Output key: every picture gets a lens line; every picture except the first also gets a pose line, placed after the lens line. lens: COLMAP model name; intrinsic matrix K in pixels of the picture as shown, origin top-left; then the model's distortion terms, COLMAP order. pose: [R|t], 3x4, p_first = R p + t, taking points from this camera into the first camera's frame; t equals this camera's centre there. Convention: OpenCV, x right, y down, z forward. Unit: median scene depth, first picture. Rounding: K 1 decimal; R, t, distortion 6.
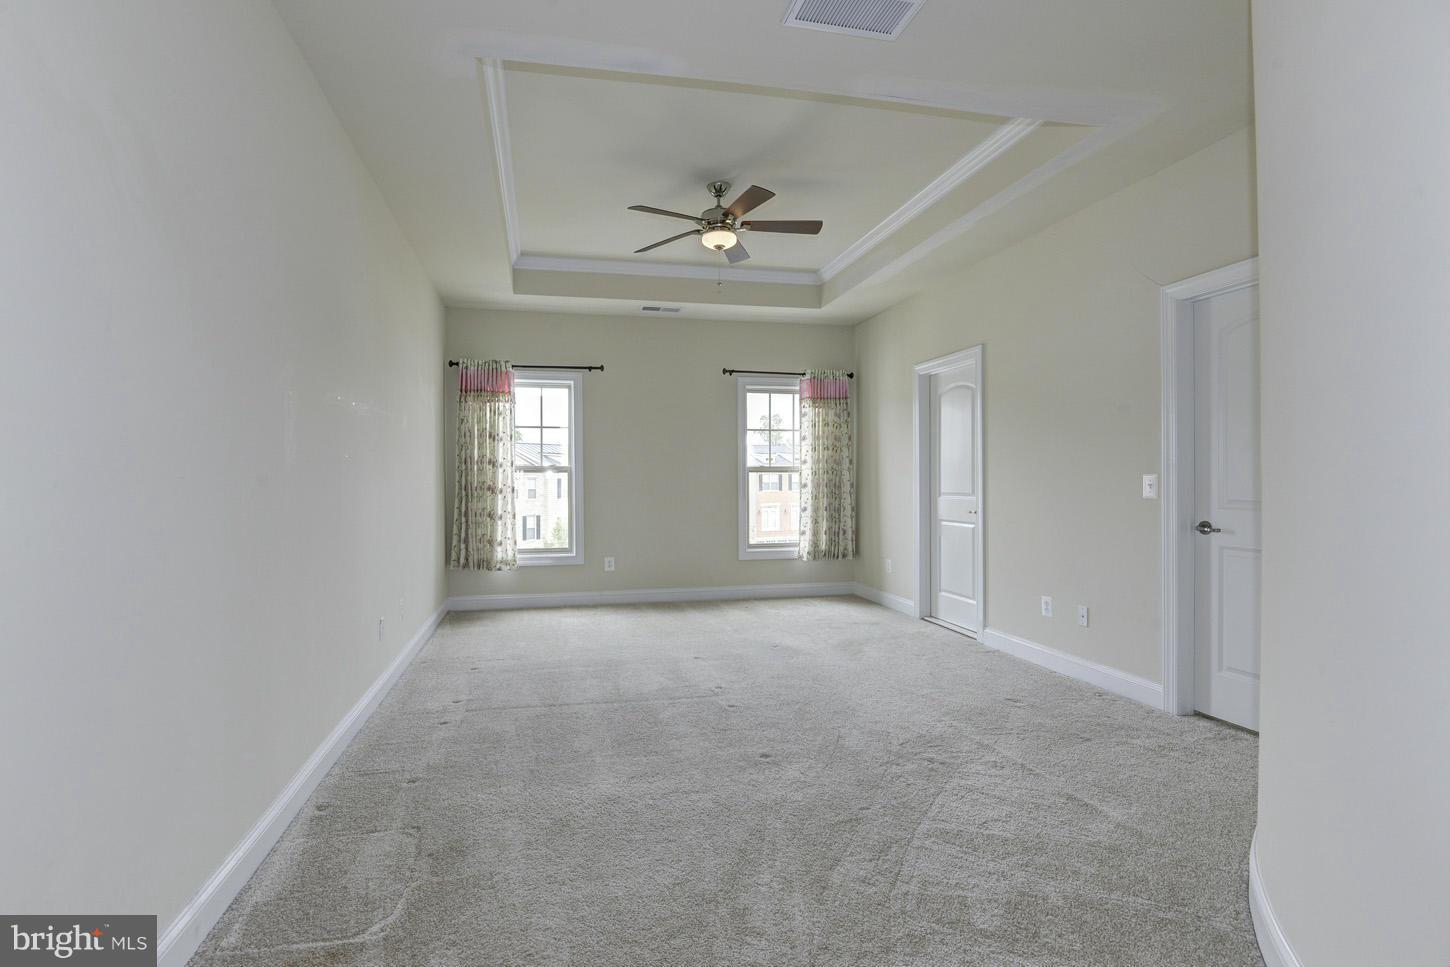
lens RADIAL K [[733.6, 0, 760.6], [0, 733.6, 481.6], [0, 0, 1]] dist [0.001625, -0.022769]
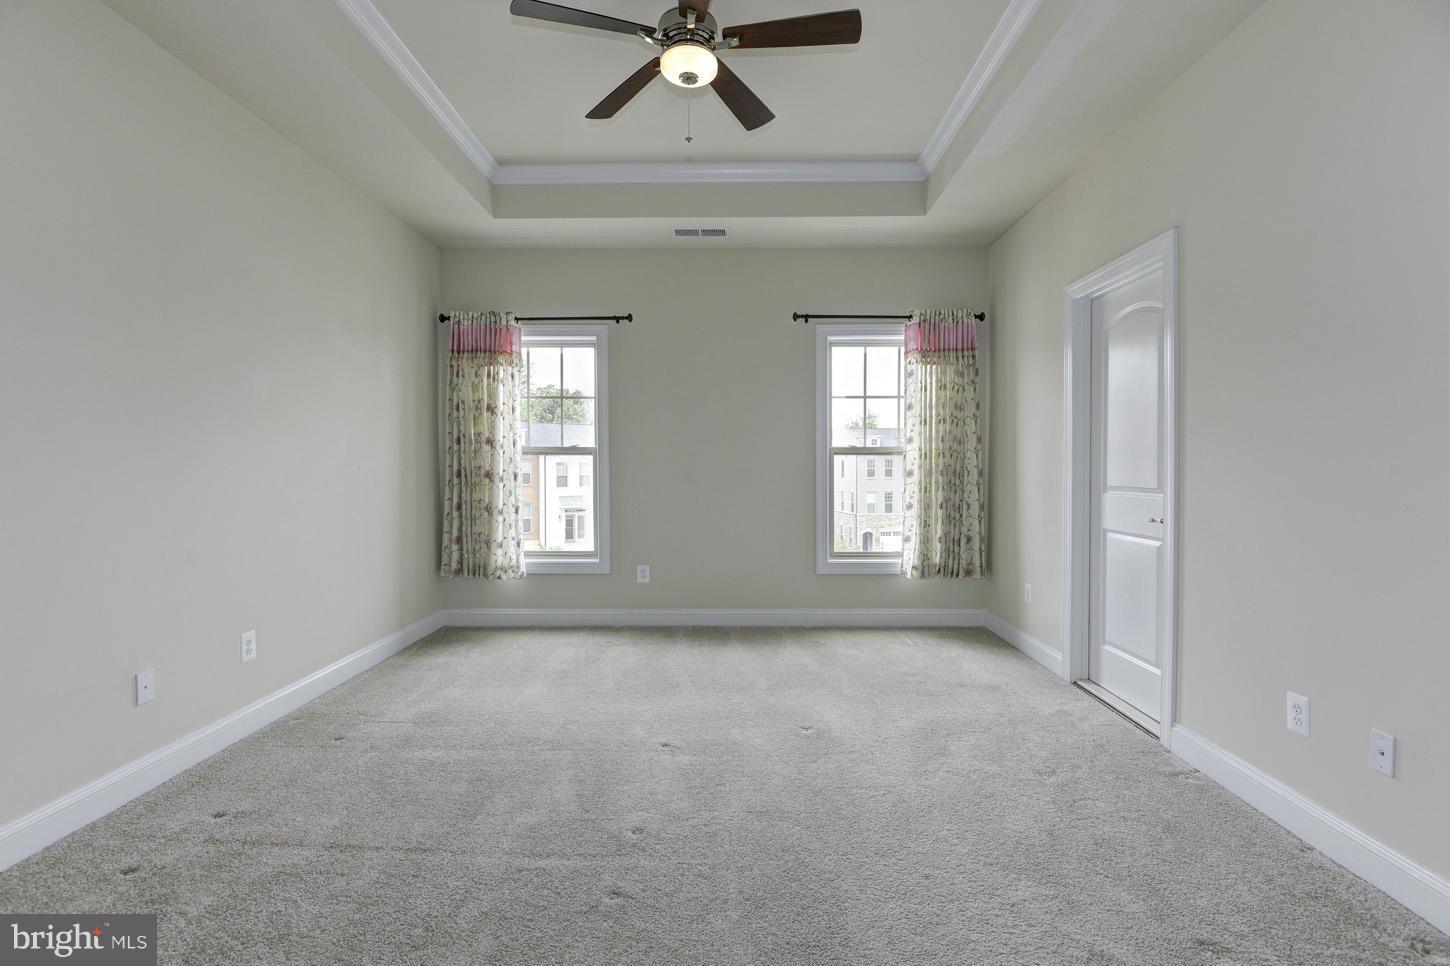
lens RADIAL K [[733.6, 0, 760.6], [0, 733.6, 481.1], [0, 0, 1]] dist [0.001625, -0.022769]
pose [[0.967228, 0.008800, -0.253756, 0.107773], [-0.003608, 0.999775, 0.020916, -0.001493], [0.253883, -0.019315, 0.967042, 0.290503]]
